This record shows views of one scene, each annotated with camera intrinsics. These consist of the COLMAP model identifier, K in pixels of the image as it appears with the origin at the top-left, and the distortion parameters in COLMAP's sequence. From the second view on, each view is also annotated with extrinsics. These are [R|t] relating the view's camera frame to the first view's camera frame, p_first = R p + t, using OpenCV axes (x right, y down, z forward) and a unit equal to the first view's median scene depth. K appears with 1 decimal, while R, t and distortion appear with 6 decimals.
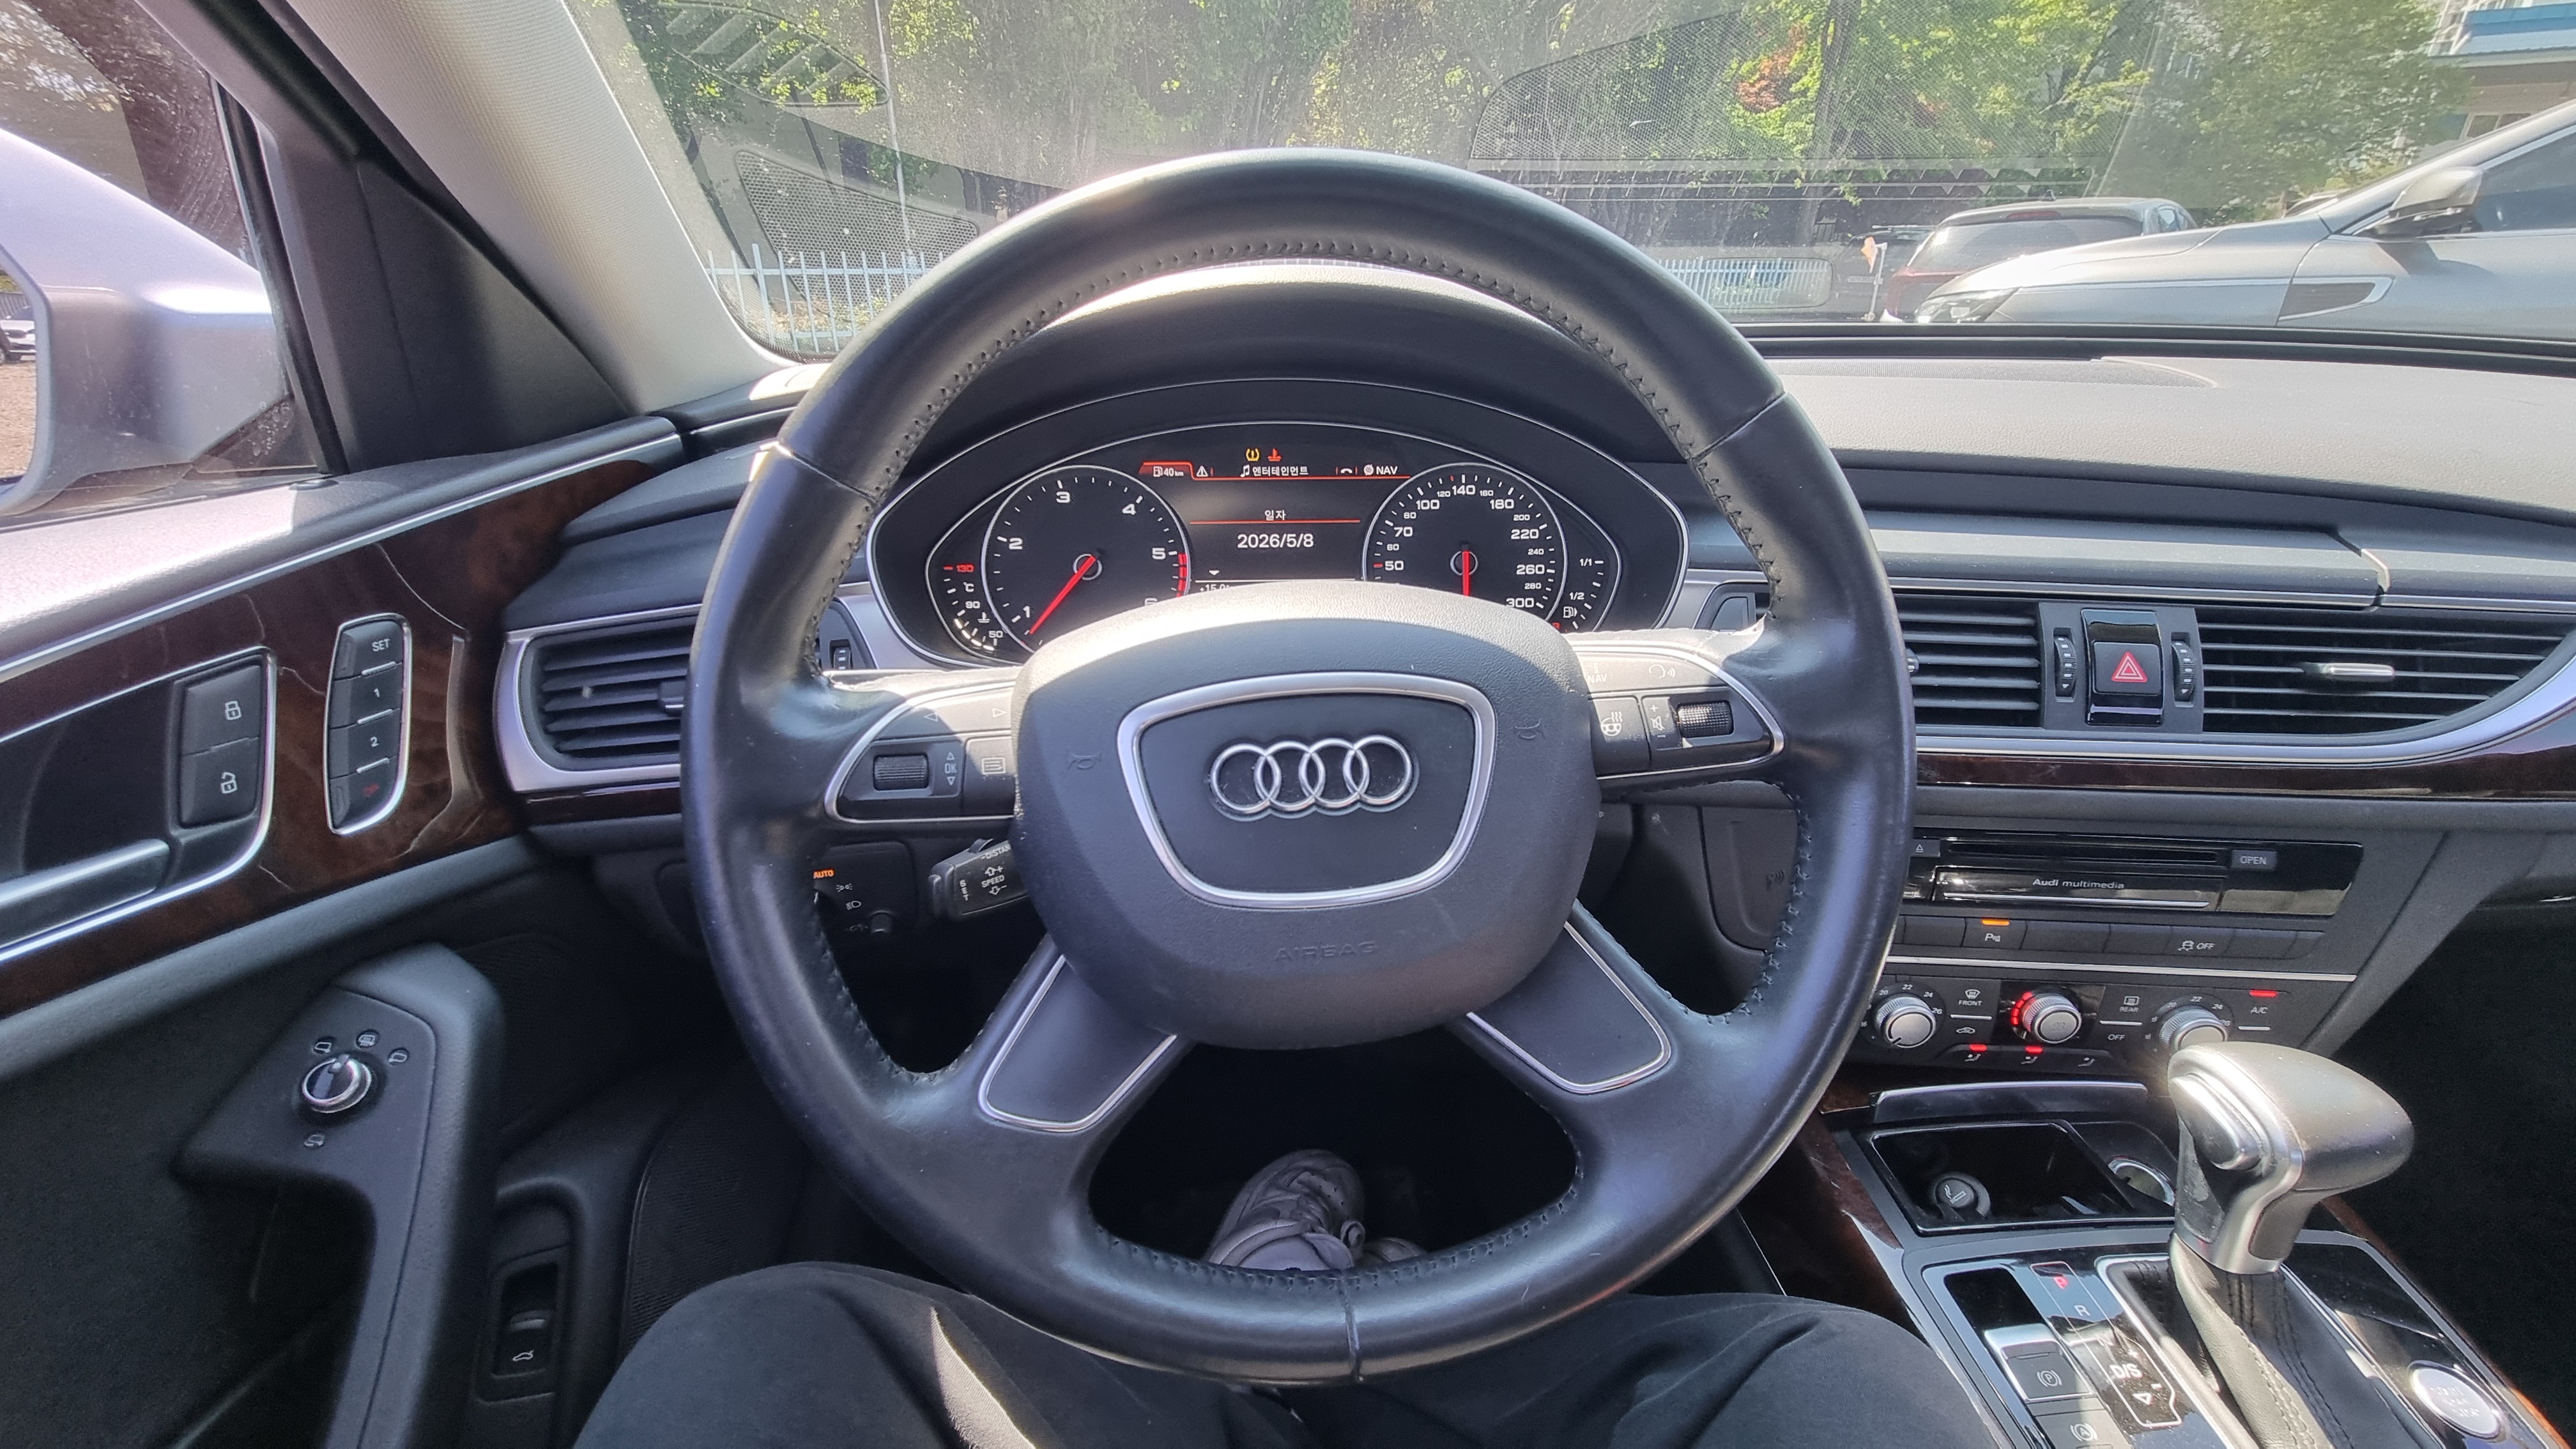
lens RADIAL K [[1019.7, 0, 1249.8], [0, 1019.7, 706.4], [0, 0, 1]] dist [-0.001419, 0.000519]
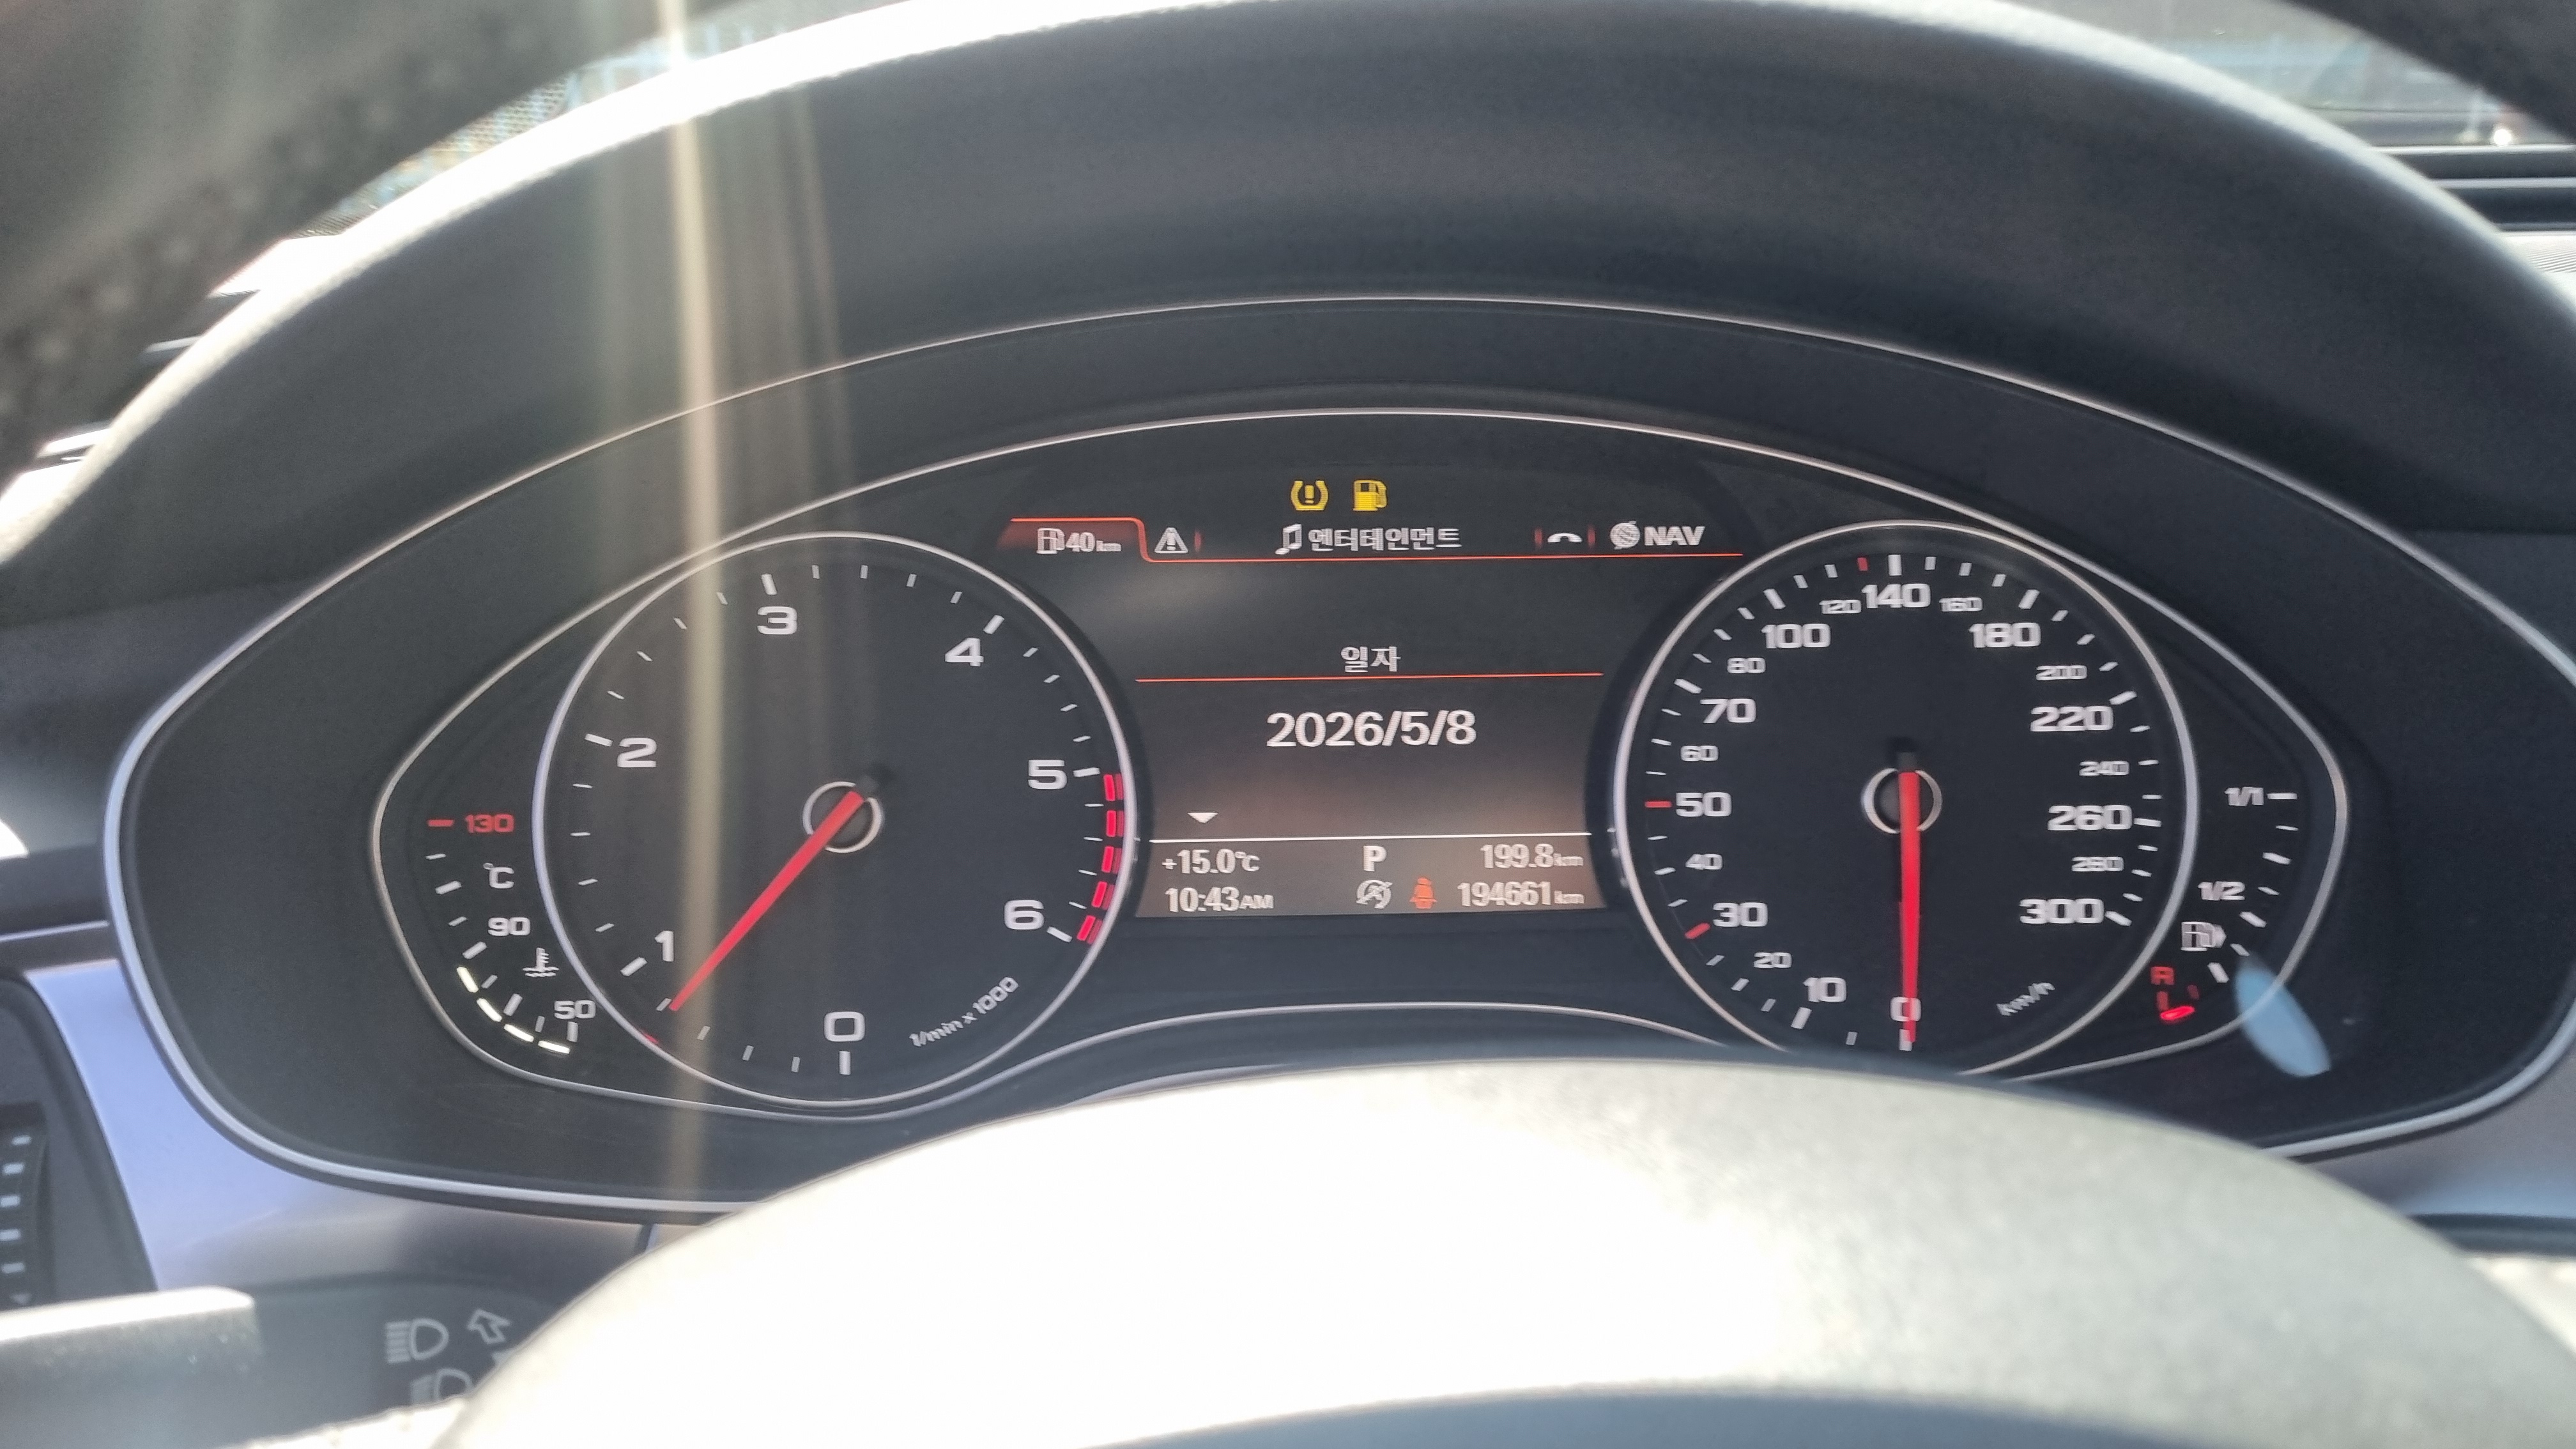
lens RADIAL K [[1889.4, 0, 1288.5], [0, 1889.4, 721.5], [0, 0, 1]] dist [0.033206, -0.004984]
pose [[0.999974, 0.002295, -0.006771, 0.000093], [-0.002768, 0.997502, -0.070587, -0.124793], [0.006592, 0.070604, 0.997483, 0.346870]]
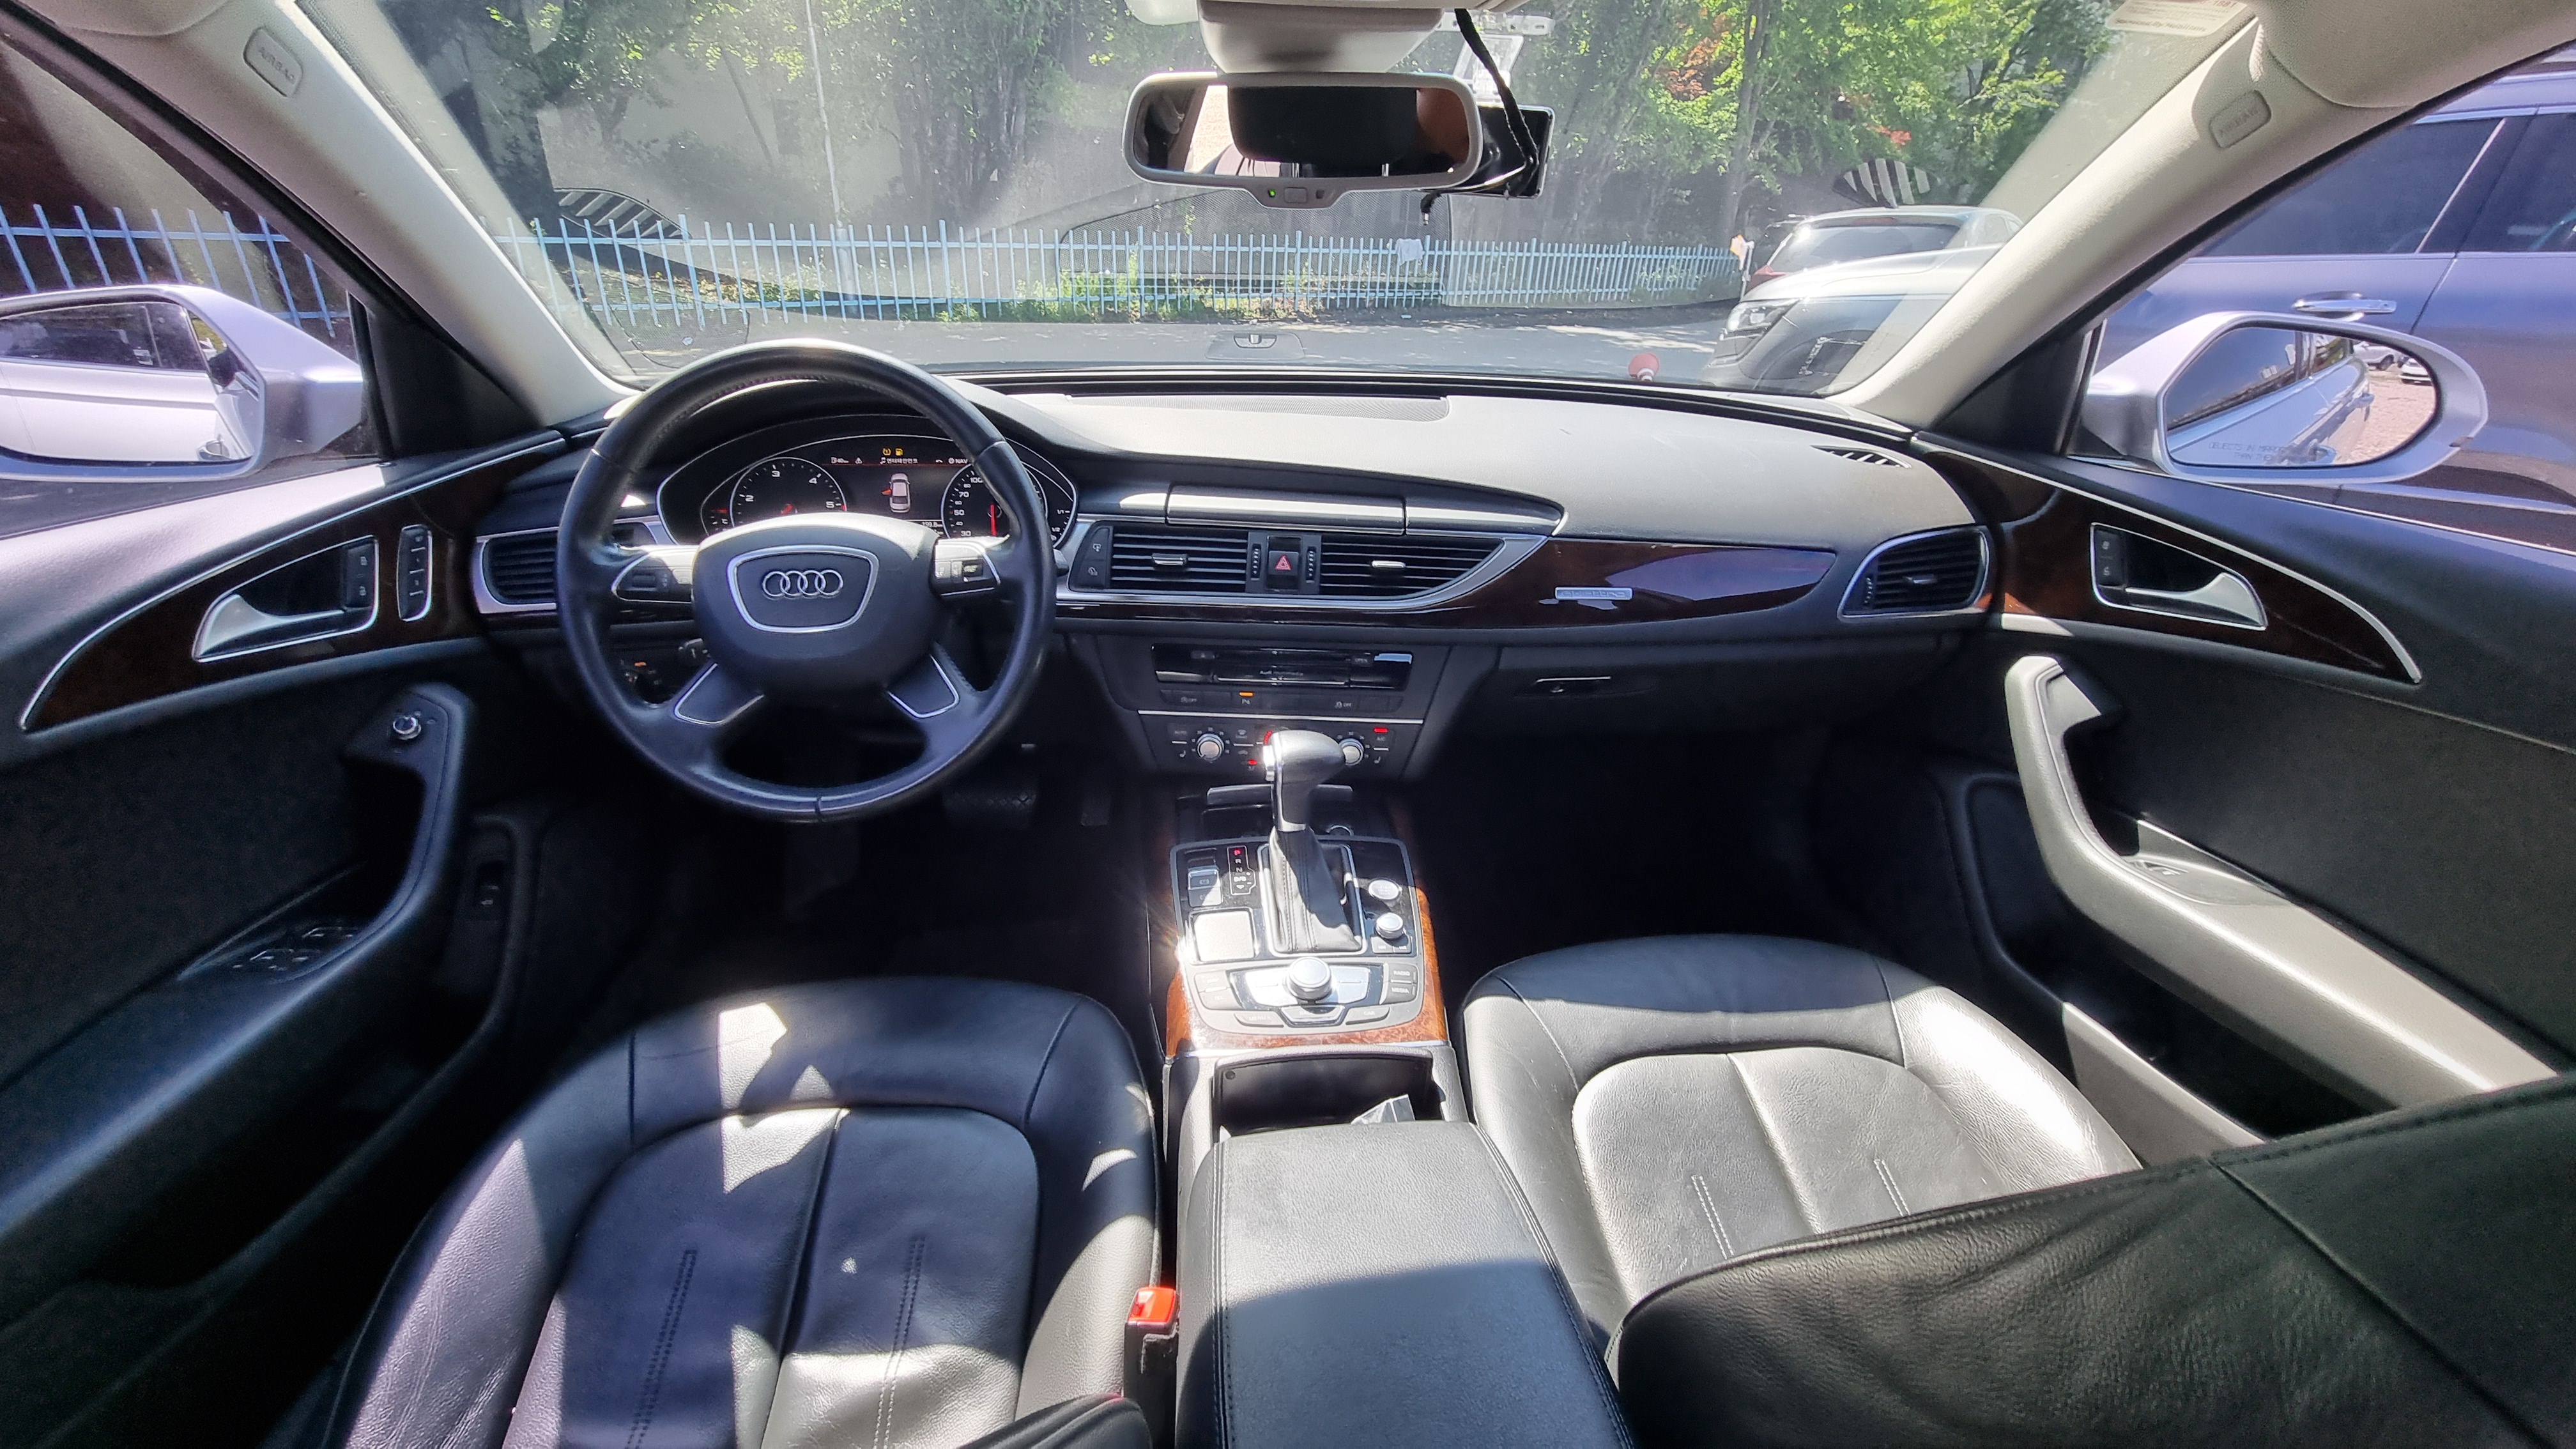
lens RADIAL K [[1019.7, 0, 1248.3], [0, 1019.7, 706.7], [0, 0, 1]] dist [-0.001419, 0.000519]
pose [[0.998935, 0.002160, 0.046090, 0.610366], [-0.003278, 0.999702, 0.024189, 0.178606], [-0.046025, -0.024314, 0.998644, -0.942267]]
